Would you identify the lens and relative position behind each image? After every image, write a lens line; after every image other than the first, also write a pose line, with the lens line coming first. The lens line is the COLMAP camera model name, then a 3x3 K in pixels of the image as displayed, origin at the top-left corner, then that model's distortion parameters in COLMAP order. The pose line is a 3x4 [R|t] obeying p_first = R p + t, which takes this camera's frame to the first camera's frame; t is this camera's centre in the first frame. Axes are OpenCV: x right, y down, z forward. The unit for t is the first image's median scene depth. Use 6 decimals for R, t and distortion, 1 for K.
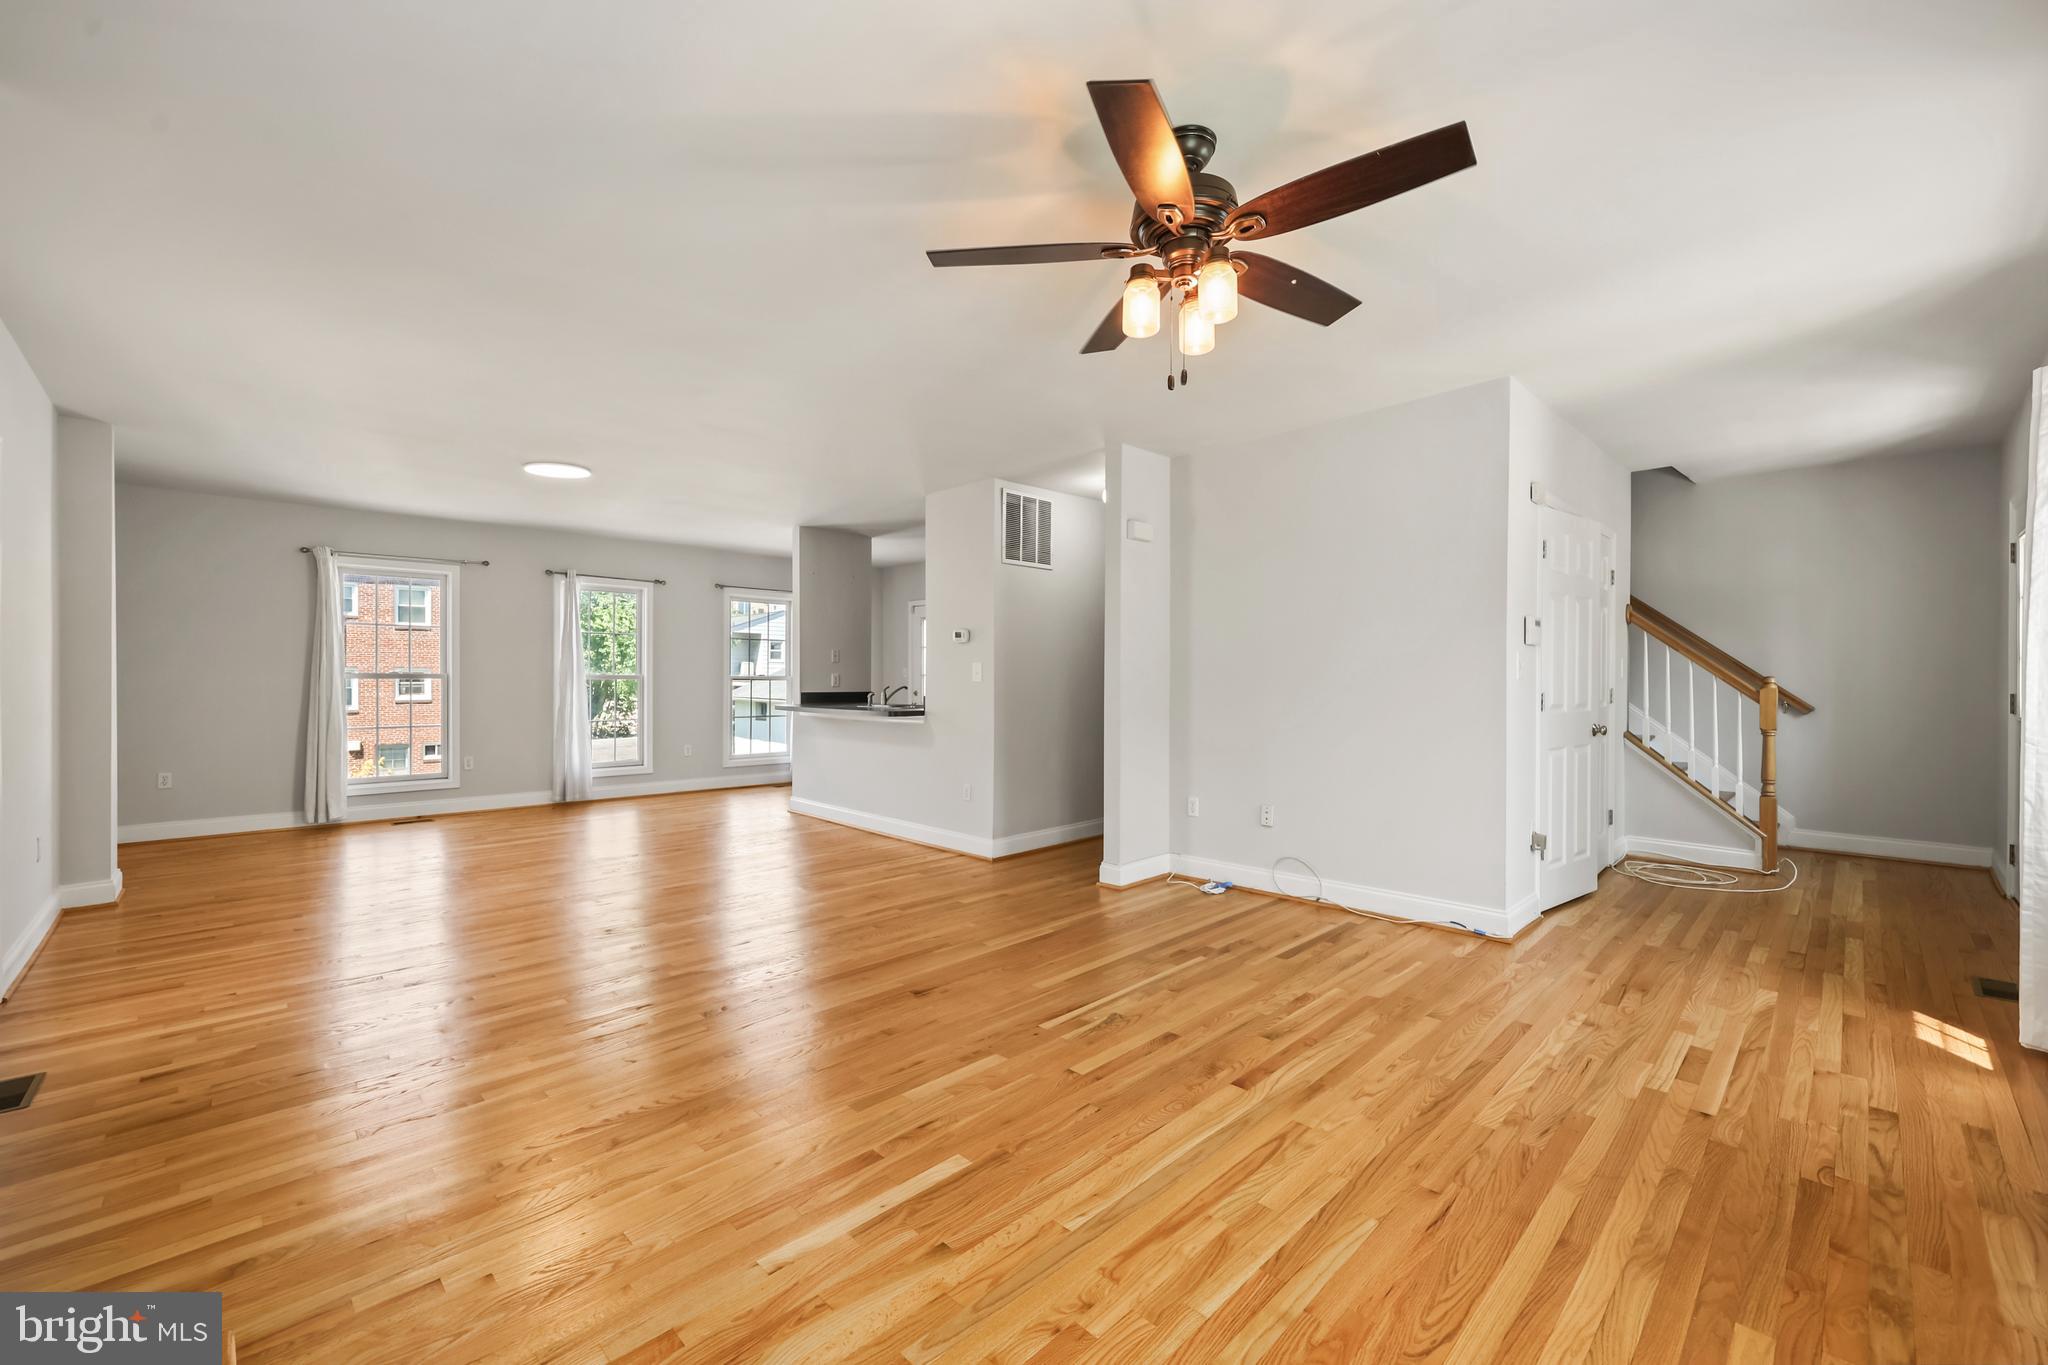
lens RADIAL K [[828.4, 0, 1024.0], [0, 828.4, 682.5], [0, 0, 1]] dist [-0.000697, -0.000010]
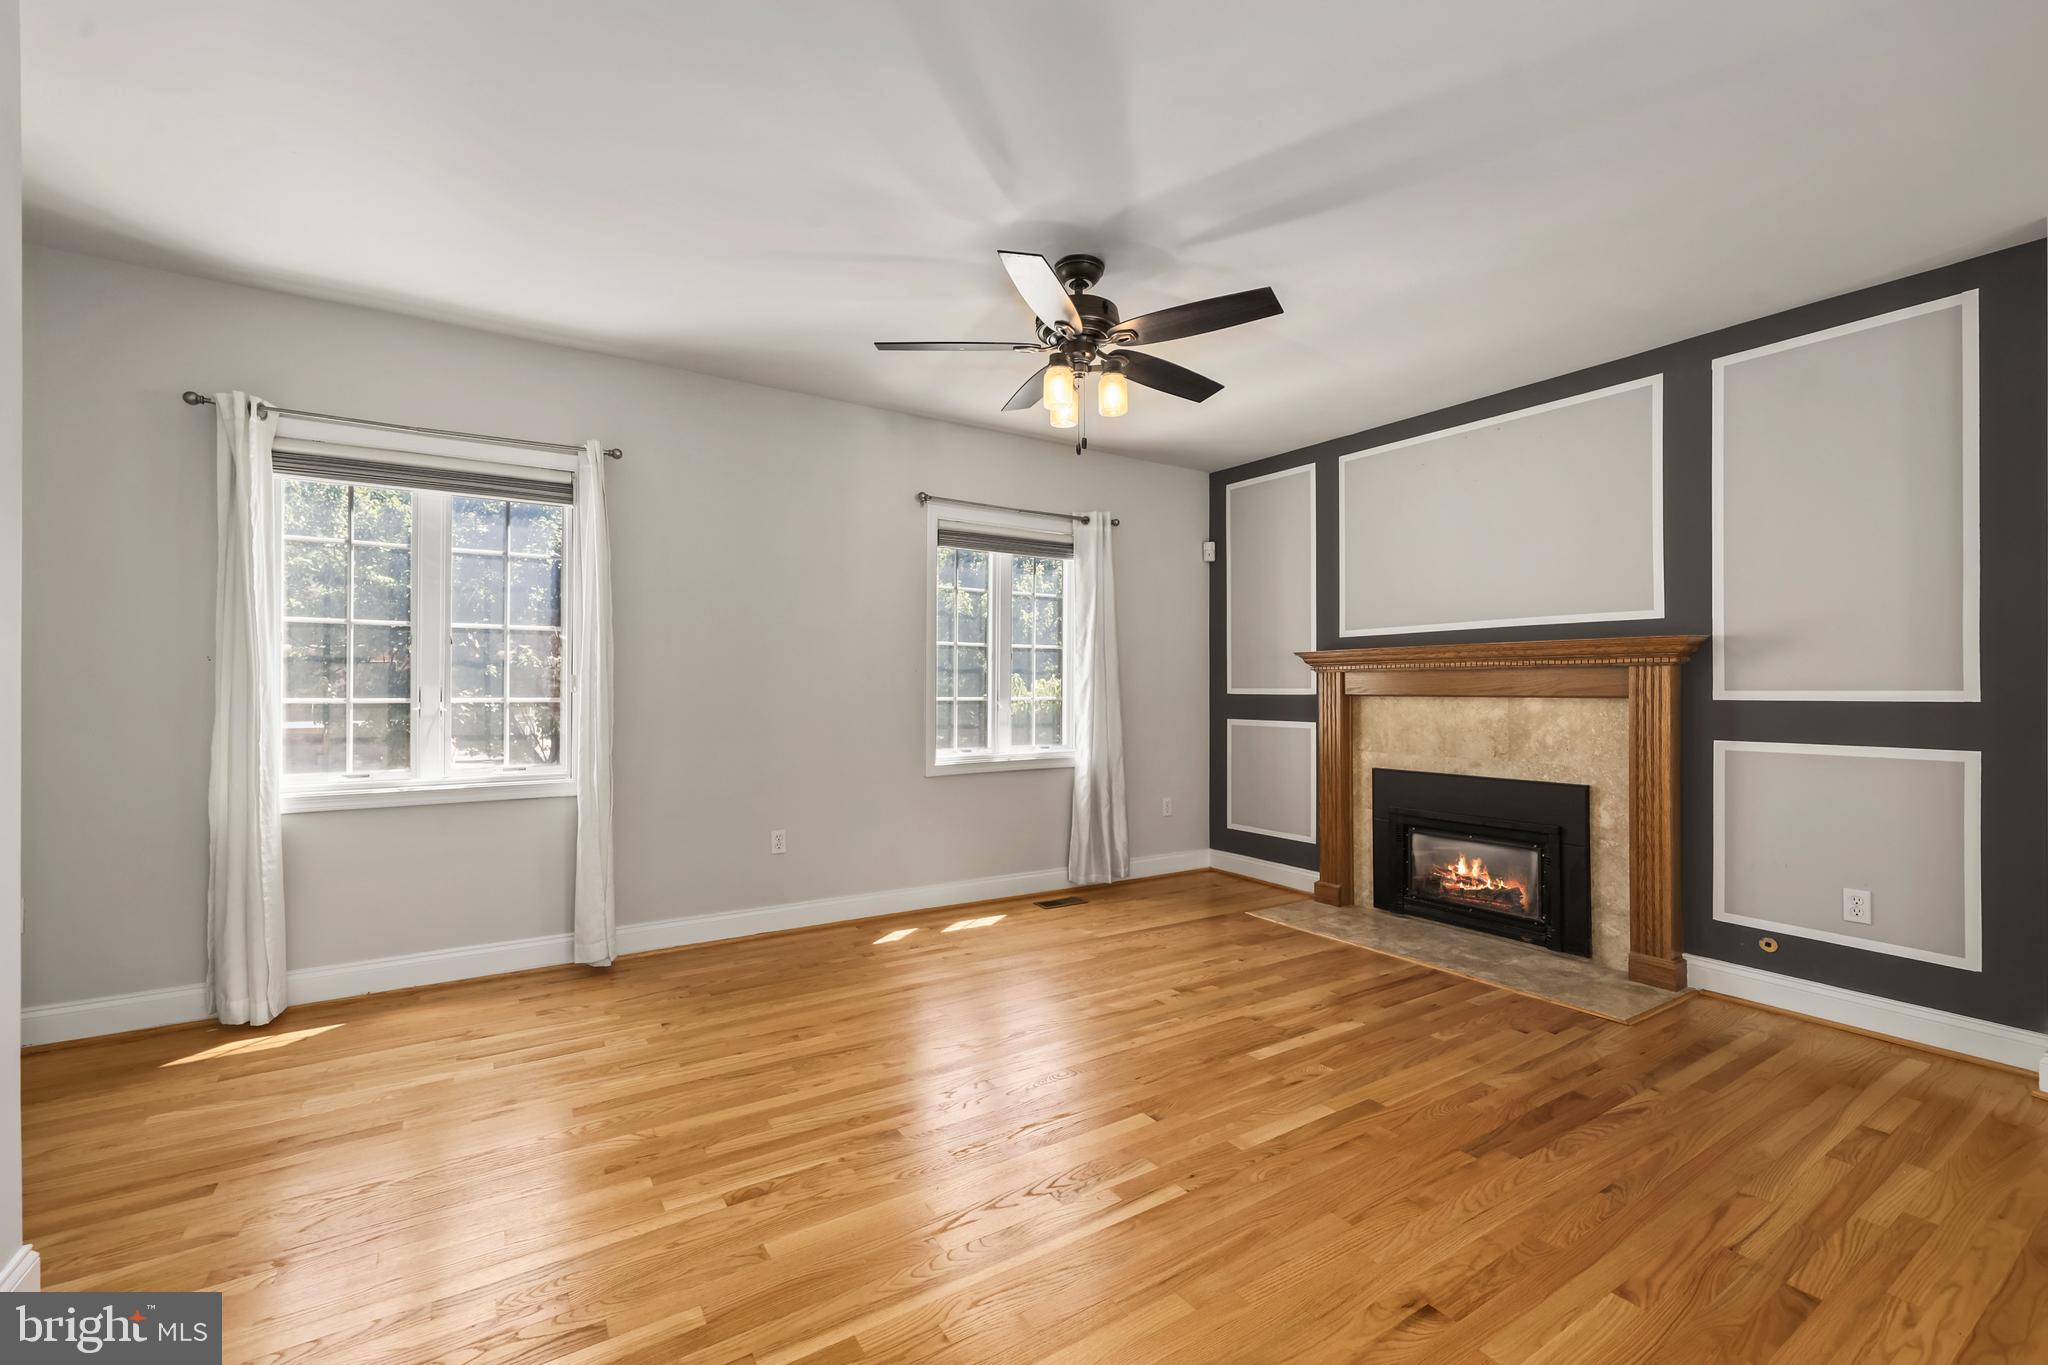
lens RADIAL K [[850.5, 0, 1024.0], [0, 850.5, 682.5], [0, 0, 1]] dist [-0.000732, 0.000375]
pose [[-0.978845, 0.002075, 0.204592, 0.003462], [0.003079, 0.999985, 0.004585, -0.004696], [-0.204580, 0.005118, -0.978837, 1.064990]]
